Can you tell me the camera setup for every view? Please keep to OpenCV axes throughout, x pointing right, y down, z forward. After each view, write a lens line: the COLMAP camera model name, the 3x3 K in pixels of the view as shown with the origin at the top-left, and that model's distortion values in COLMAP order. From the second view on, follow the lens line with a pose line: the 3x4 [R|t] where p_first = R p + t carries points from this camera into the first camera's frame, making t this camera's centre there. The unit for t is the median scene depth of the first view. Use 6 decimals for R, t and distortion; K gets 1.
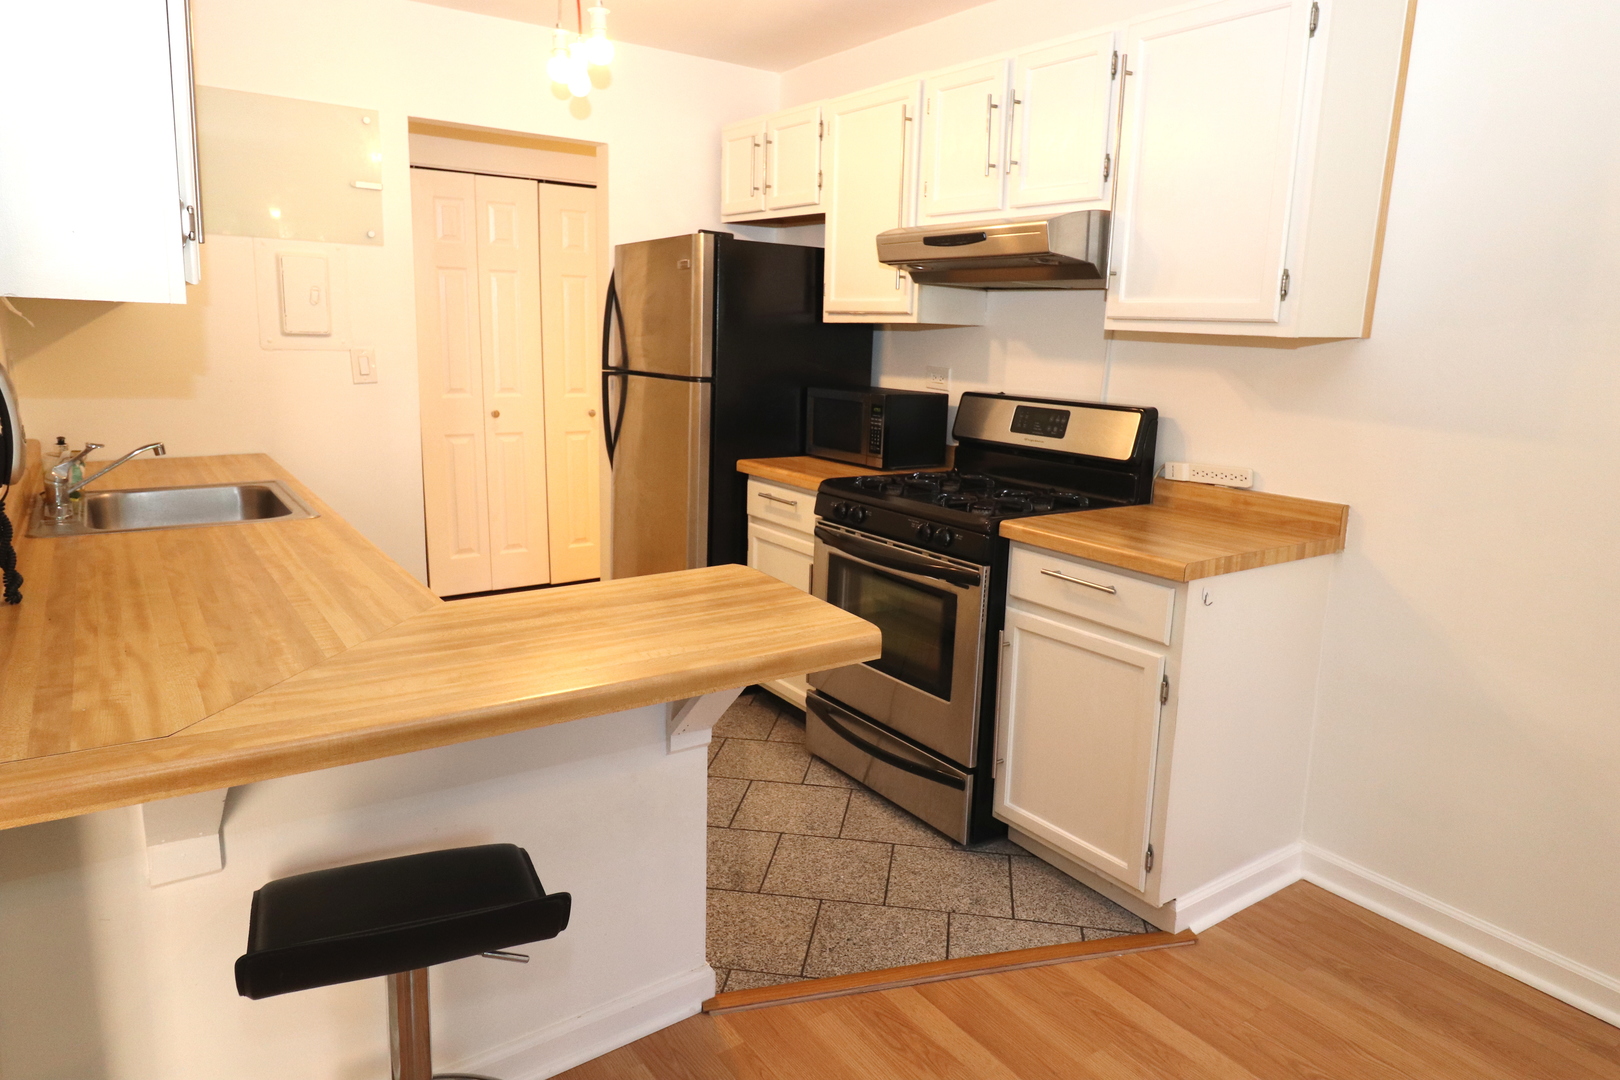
lens RADIAL K [[1009.2, 0, 810.0], [0, 1009.2, 540.0], [0, 0, 1]] dist [-0.000213, -0.000558]
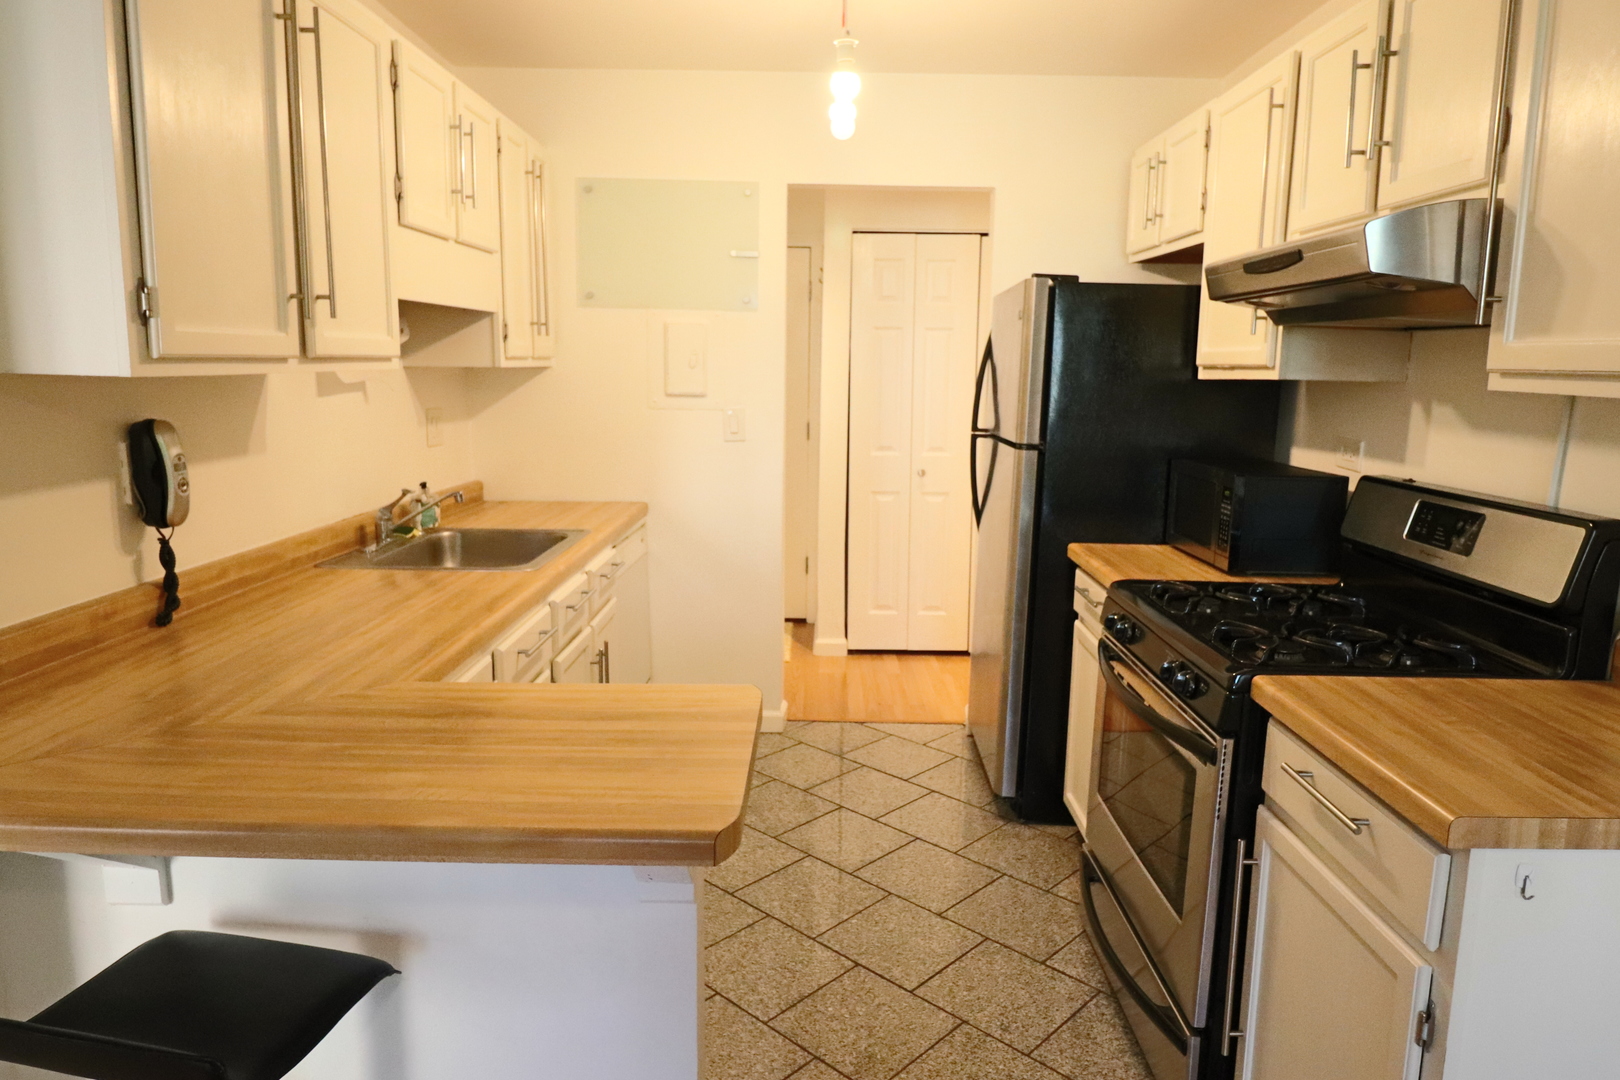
lens RADIAL K [[997.9, 0, 810.0], [0, 997.9, 540.0], [0, 0, 1]] dist [0.005047, -0.015541]
pose [[0.820774, 0.081266, -0.565443, 0.234625], [-0.109575, 0.993846, -0.016218, -0.048660], [0.560646, 0.075270, 0.824628, 0.213685]]
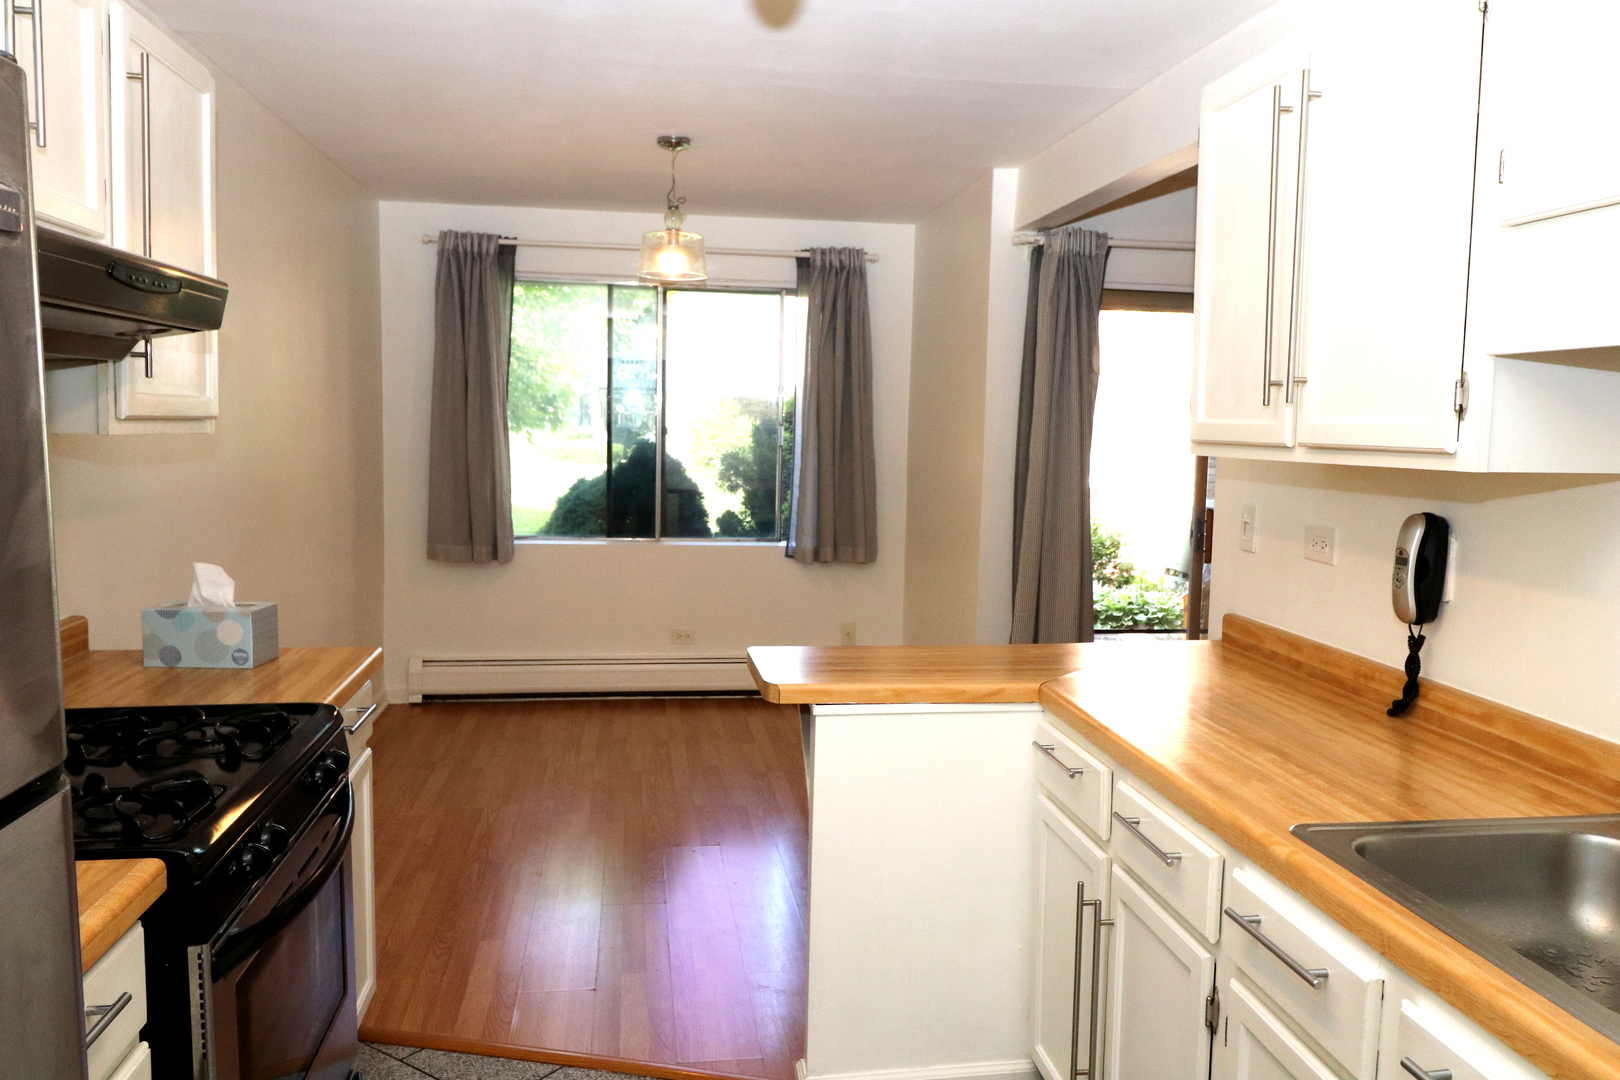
lens RADIAL K [[1235.3, 0, 810.0], [0, 1235.3, 540.0], [0, 0, 1]] dist [0.000641, -0.003103]
pose [[-0.890748, -0.082050, 0.447030, -0.266924], [0.058476, 0.954706, 0.291749, -0.238428], [-0.450720, 0.286015, -0.845604, 0.990870]]
